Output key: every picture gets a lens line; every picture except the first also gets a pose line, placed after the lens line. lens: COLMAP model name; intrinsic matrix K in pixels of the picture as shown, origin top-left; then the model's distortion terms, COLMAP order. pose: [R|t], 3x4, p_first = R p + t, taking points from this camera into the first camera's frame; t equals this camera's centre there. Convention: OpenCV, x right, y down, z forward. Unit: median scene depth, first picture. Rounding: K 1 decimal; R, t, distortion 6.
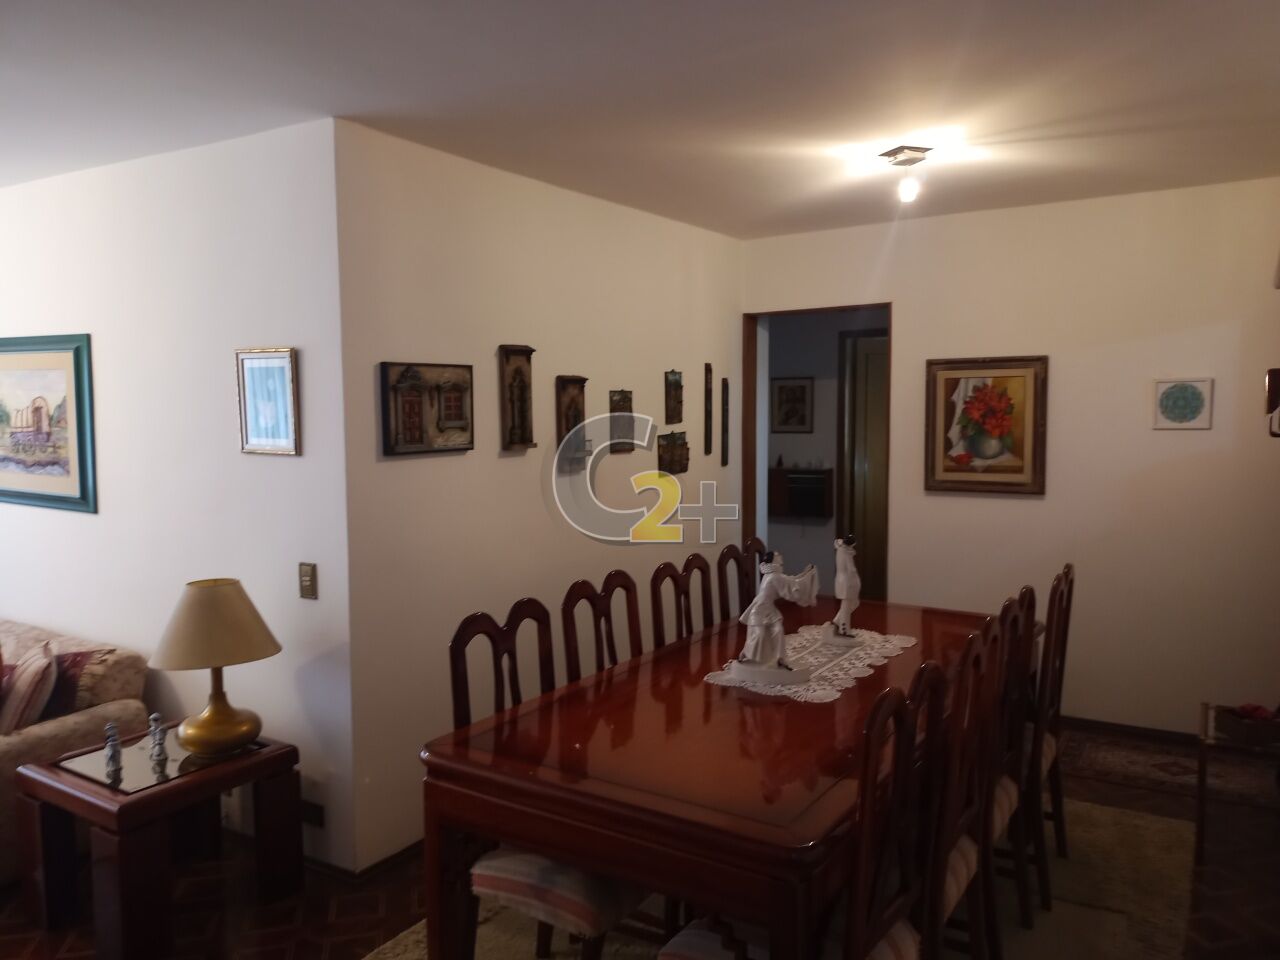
lens RADIAL K [[950.1, 0, 634.8], [0, 950.1, 482.3], [0, 0, 1]] dist [0.060038, -0.108417]
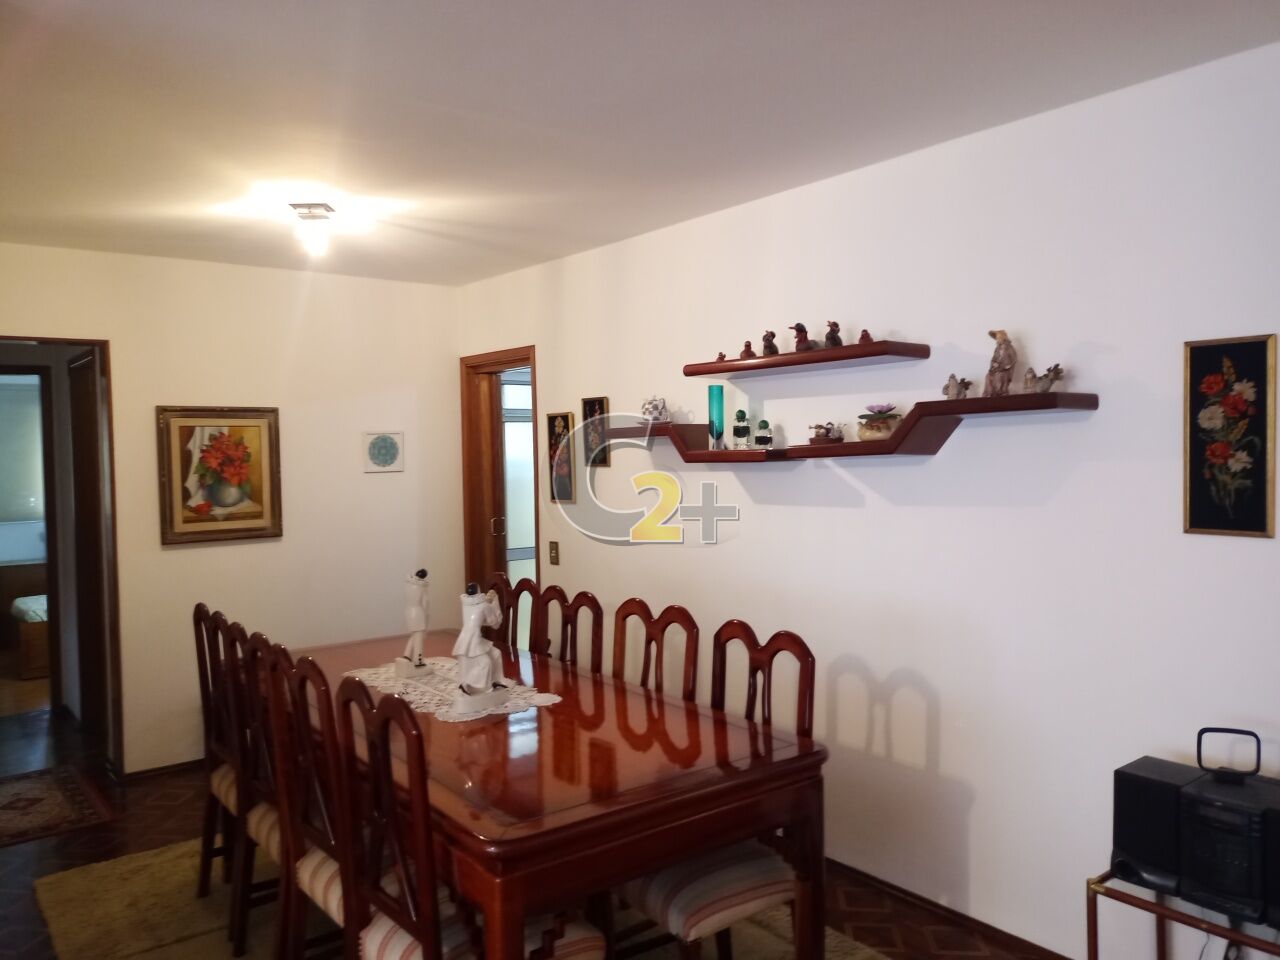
lens RADIAL K [[950.1, 0, 634.8], [0, 950.1, 482.3], [0, 0, 1]] dist [0.060038, -0.108417]
pose [[0.330945, -0.029552, 0.943187, -0.448797], [0.086617, 0.996241, 0.000823, -0.014181], [-0.939666, 0.081424, 0.332261, 0.264634]]
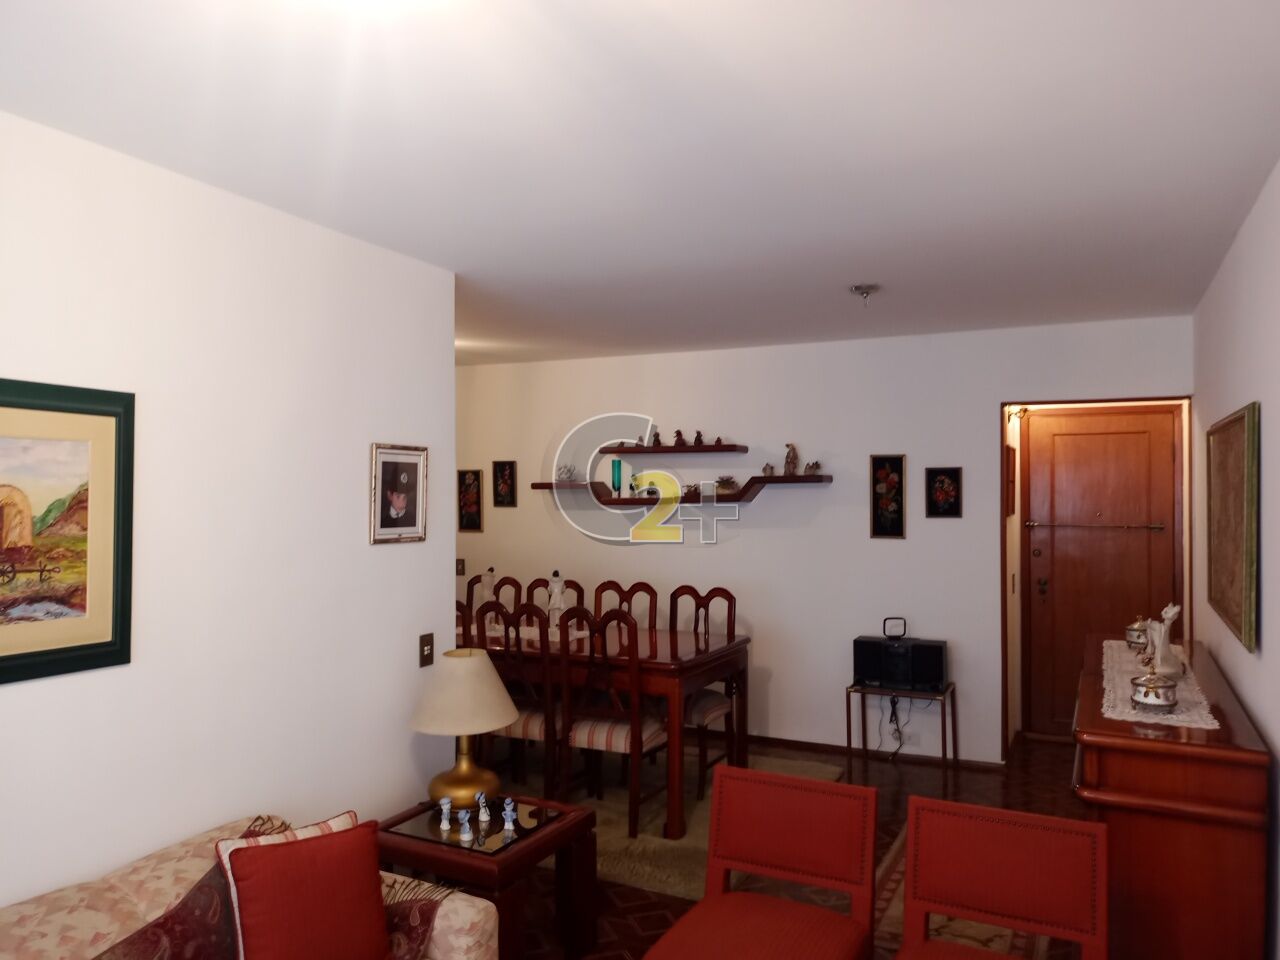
lens RADIAL K [[950.1, 0, 634.8], [0, 950.1, 482.3], [0, 0, 1]] dist [0.060038, -0.108417]
pose [[-0.112315, 0.012804, 0.993590, -1.089789], [0.079137, 0.996856, -0.003900, -0.053146], [-0.990516, 0.078191, -0.112975, 0.624646]]
